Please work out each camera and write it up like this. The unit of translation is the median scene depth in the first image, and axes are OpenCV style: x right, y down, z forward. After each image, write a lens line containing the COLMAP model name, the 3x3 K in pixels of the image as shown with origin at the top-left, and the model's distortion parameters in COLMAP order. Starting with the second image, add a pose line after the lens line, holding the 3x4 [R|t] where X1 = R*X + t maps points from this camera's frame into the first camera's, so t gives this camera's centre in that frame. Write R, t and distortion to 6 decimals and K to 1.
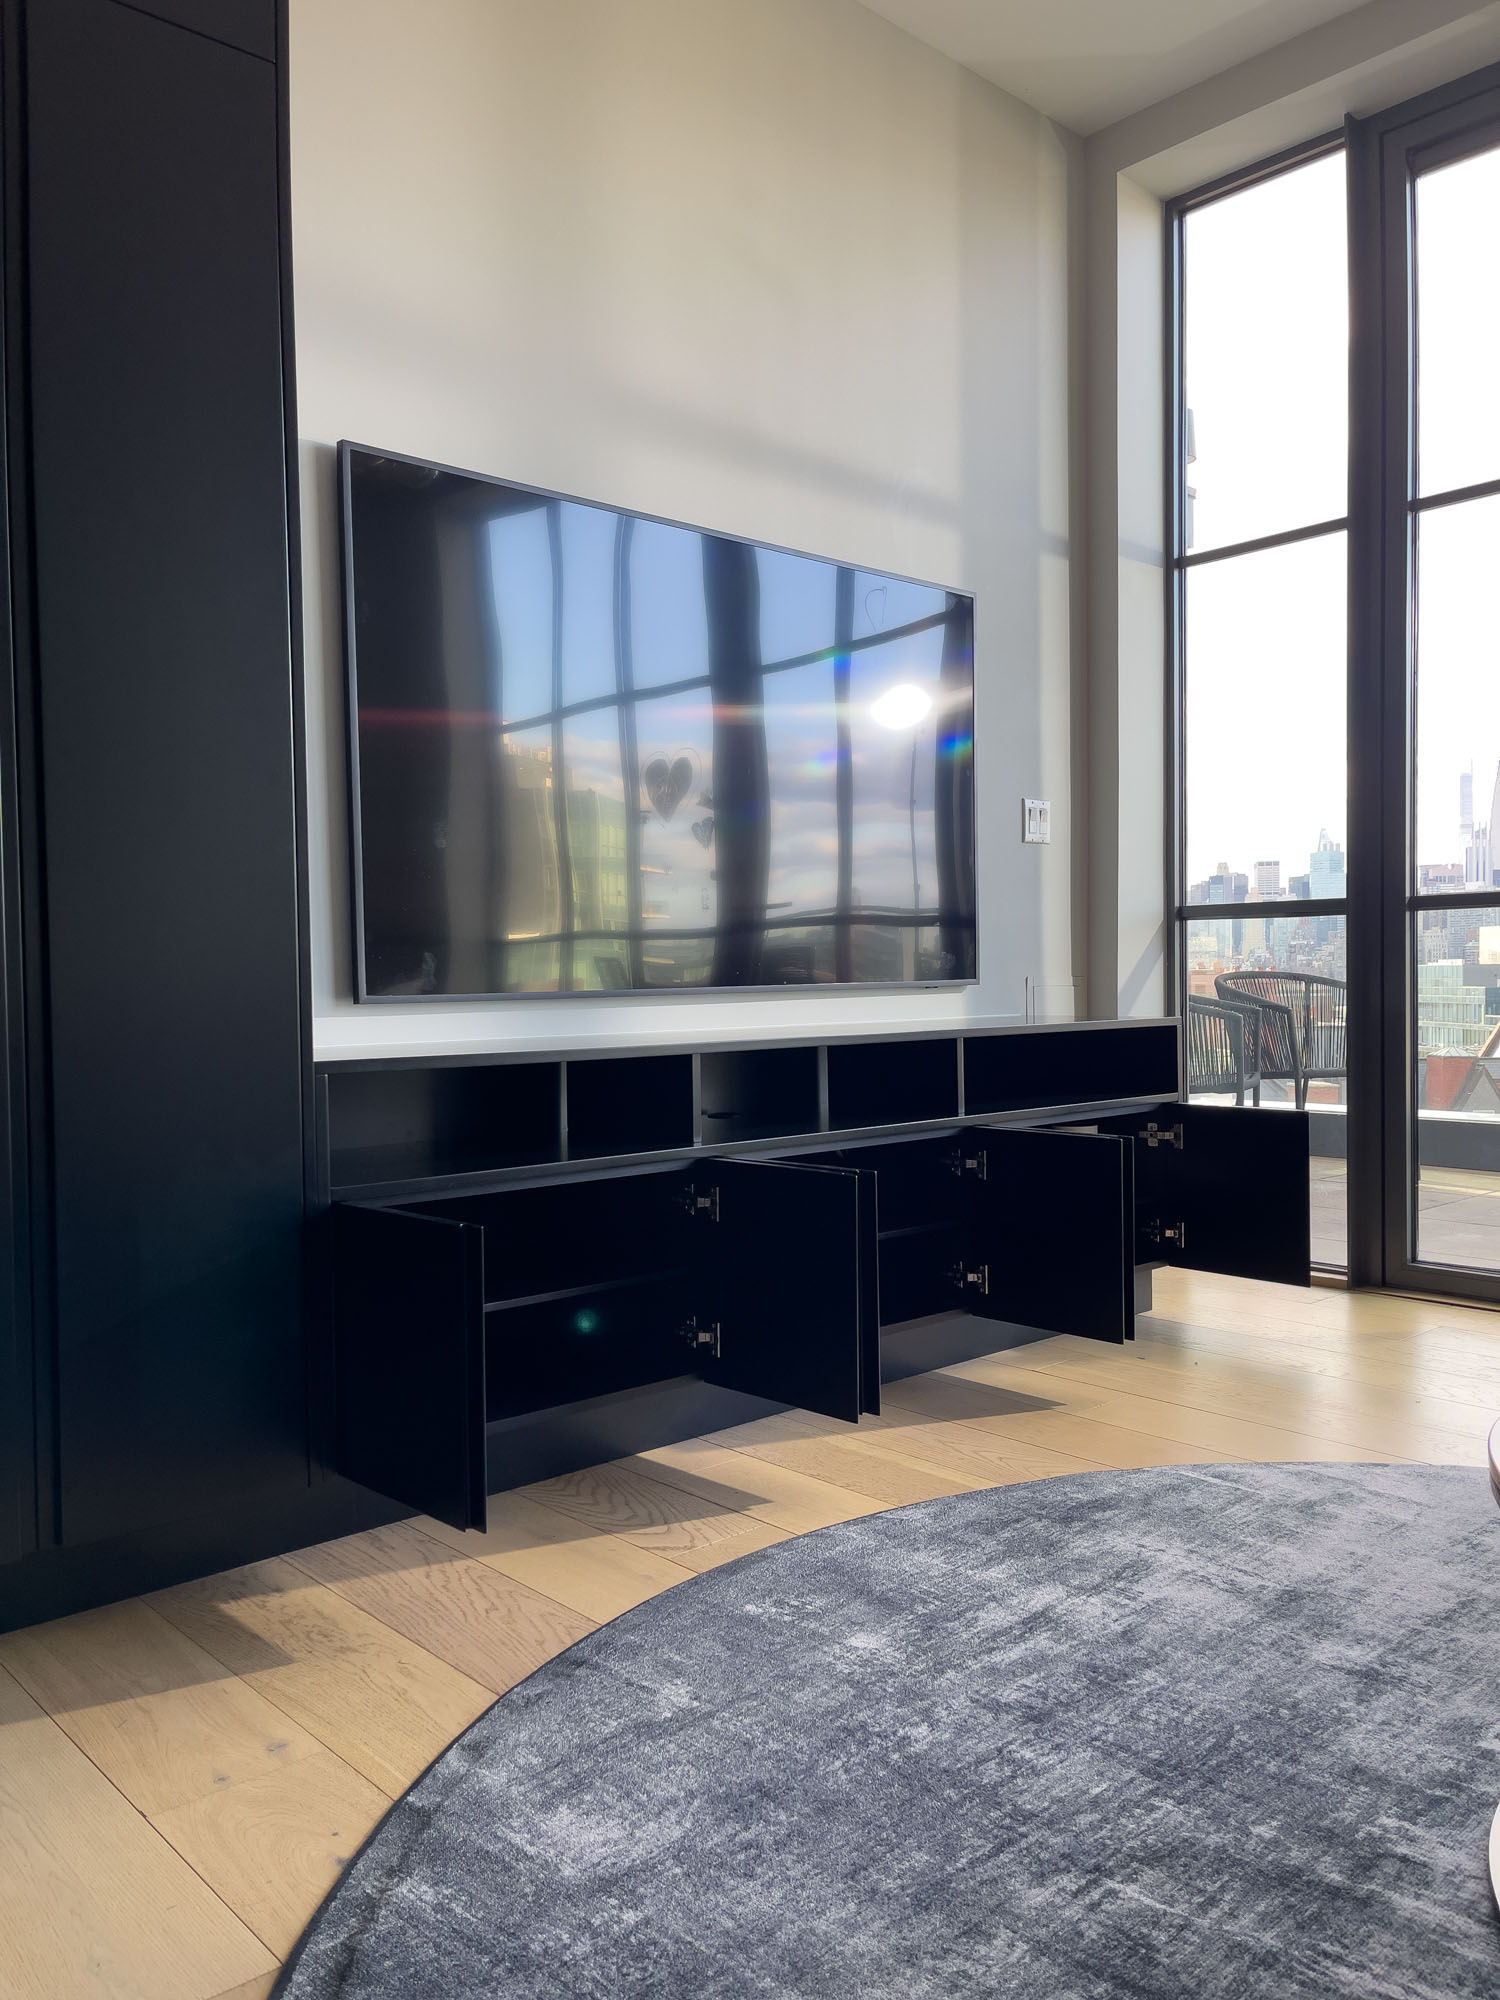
lens RADIAL K [[1505.9, 0, 773.1], [0, 1505.9, 1006.6], [0, 0, 1]] dist [0.063995, -0.085362]
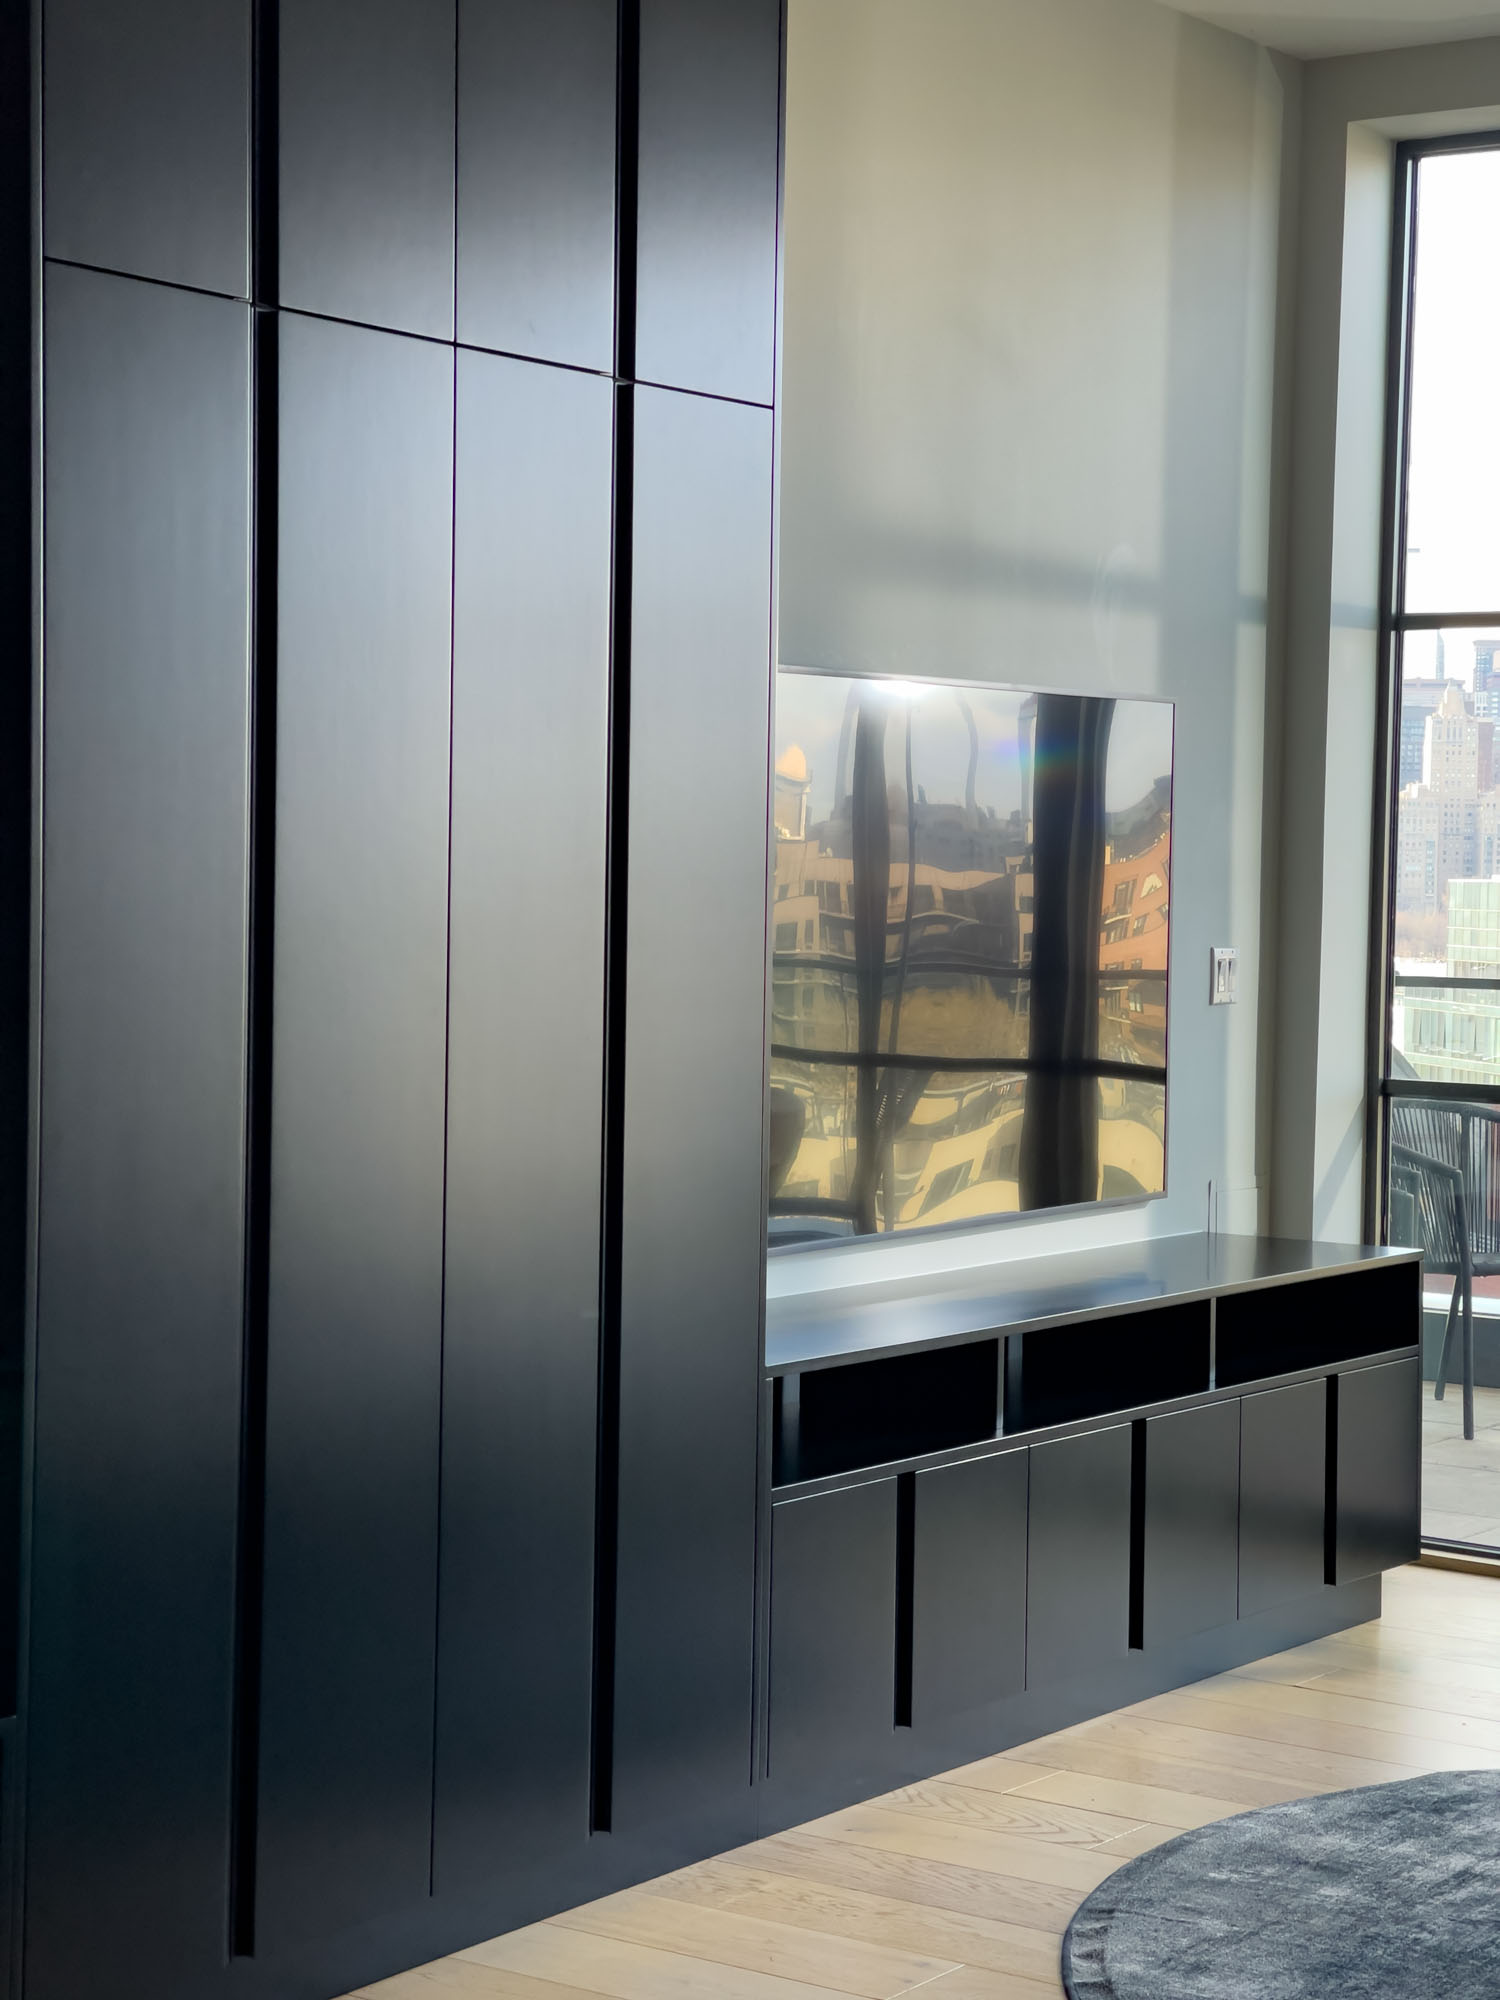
lens RADIAL K [[3687.5, 0, 798.8], [0, 3687.5, 994.6], [0, 0, 1]] dist [0.228029, 0.000000]
pose [[0.974564, 0.020516, 0.223166, -0.921855], [-0.024017, 0.999627, 0.012985, -0.272829], [-0.222817, -0.018015, 0.974694, -1.570676]]
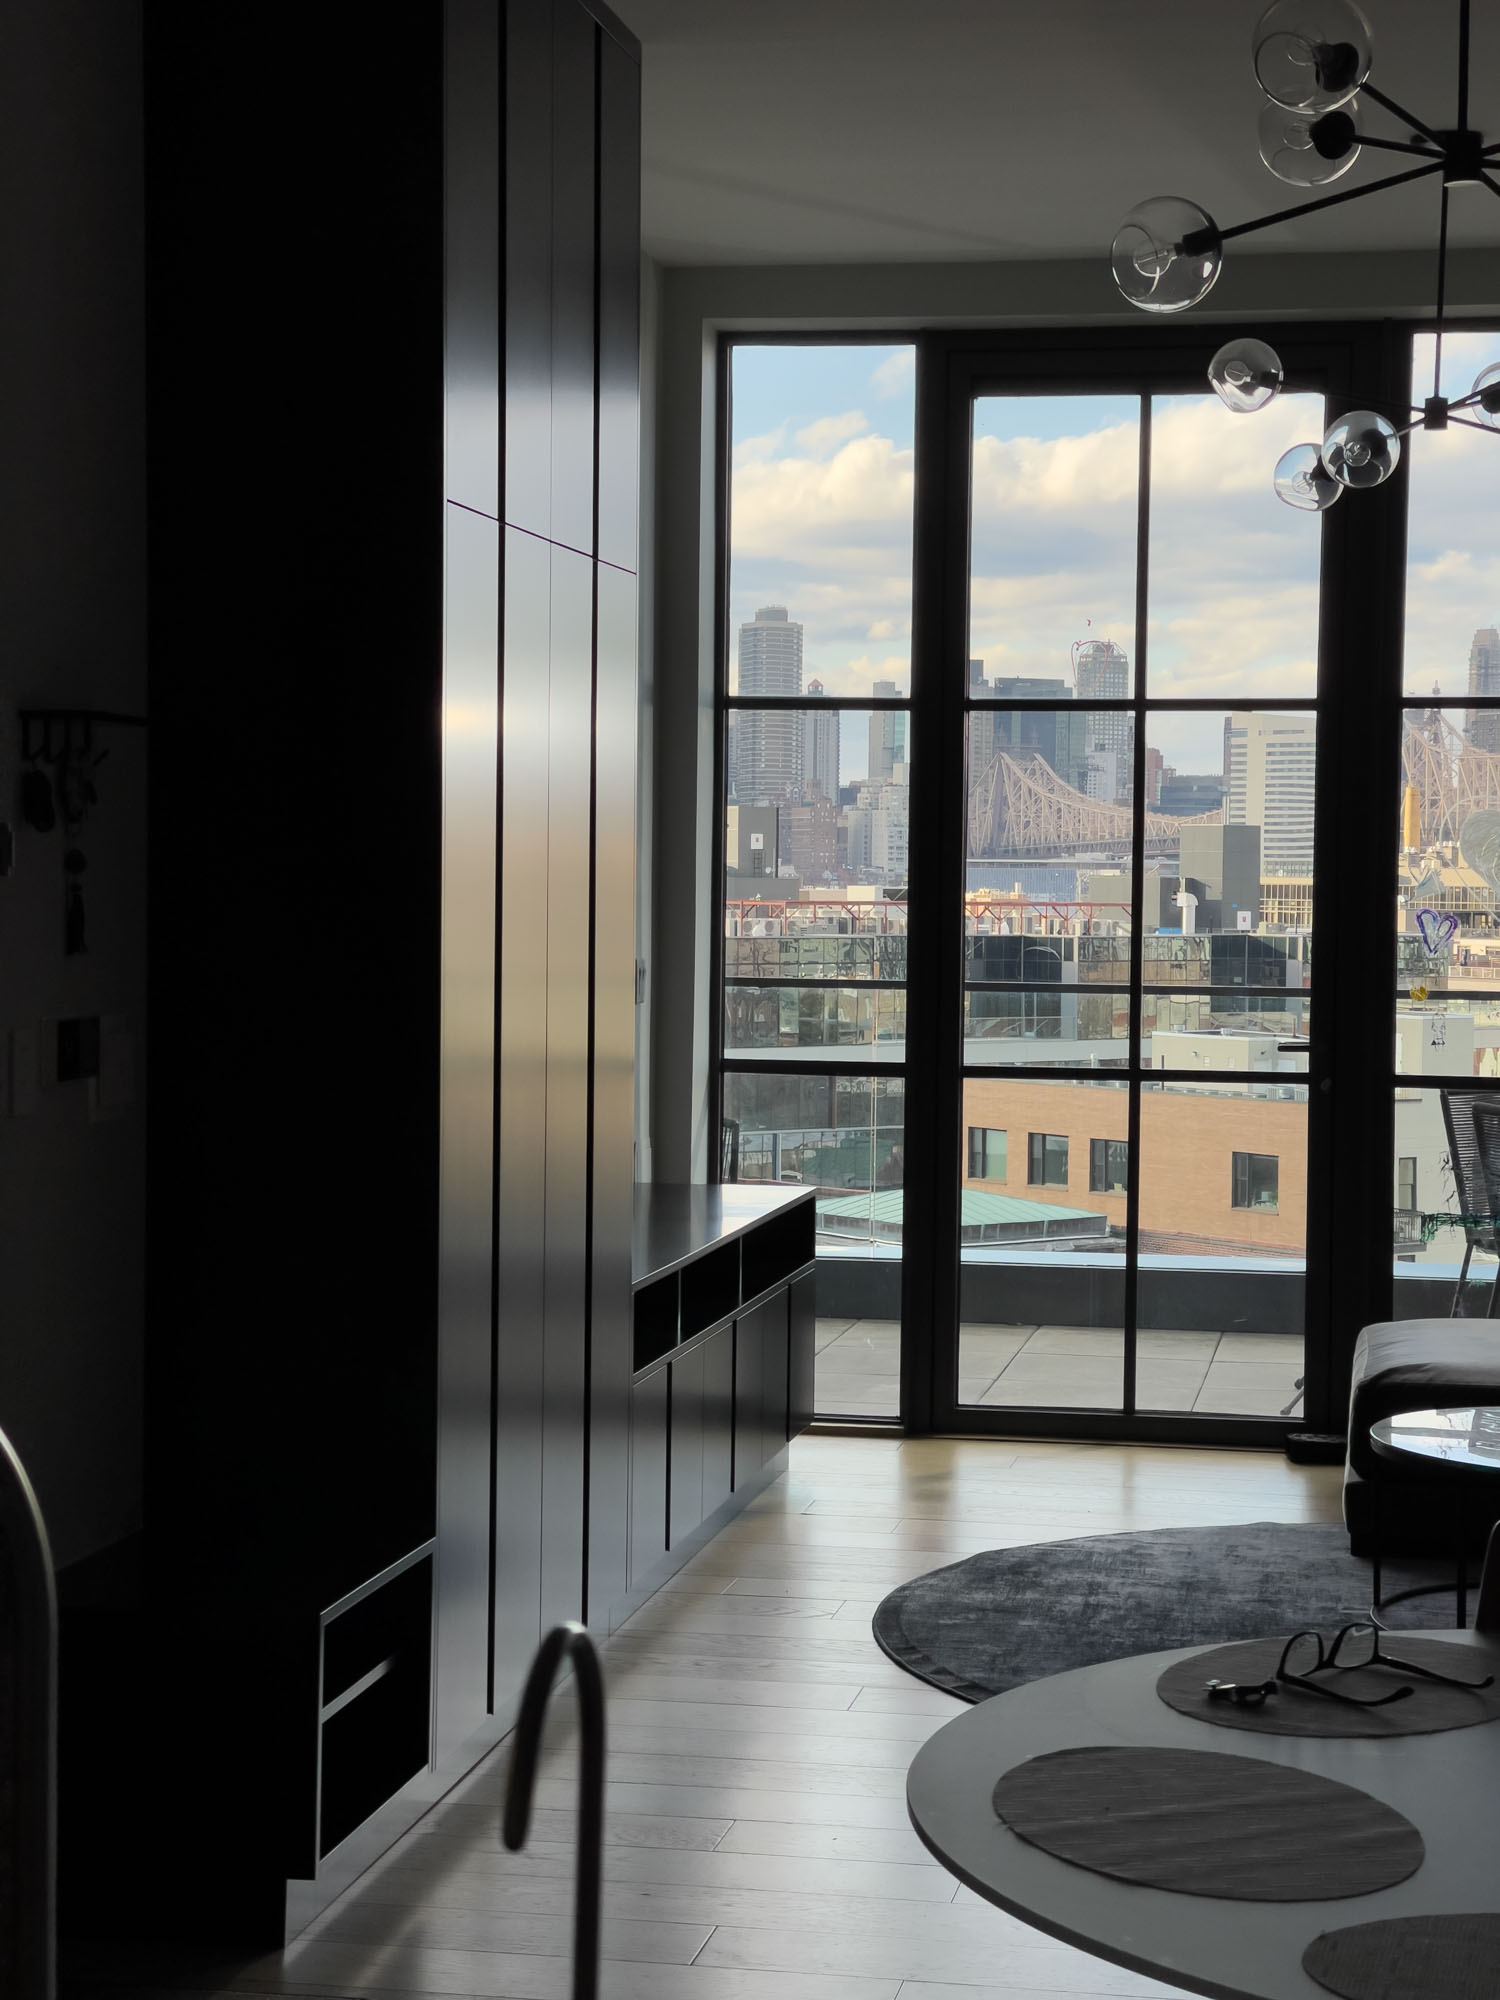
lens RADIAL K [[3687.5, 0, 767.0], [0, 3687.5, 993.2], [0, 0, 1]] dist [0.228029, 0.000000]
pose [[0.794617, 0.000192, 0.607110, -2.458605], [-0.009183, 0.999889, 0.011703, -0.295036], [-0.607041, -0.014875, 0.794531, -1.910285]]
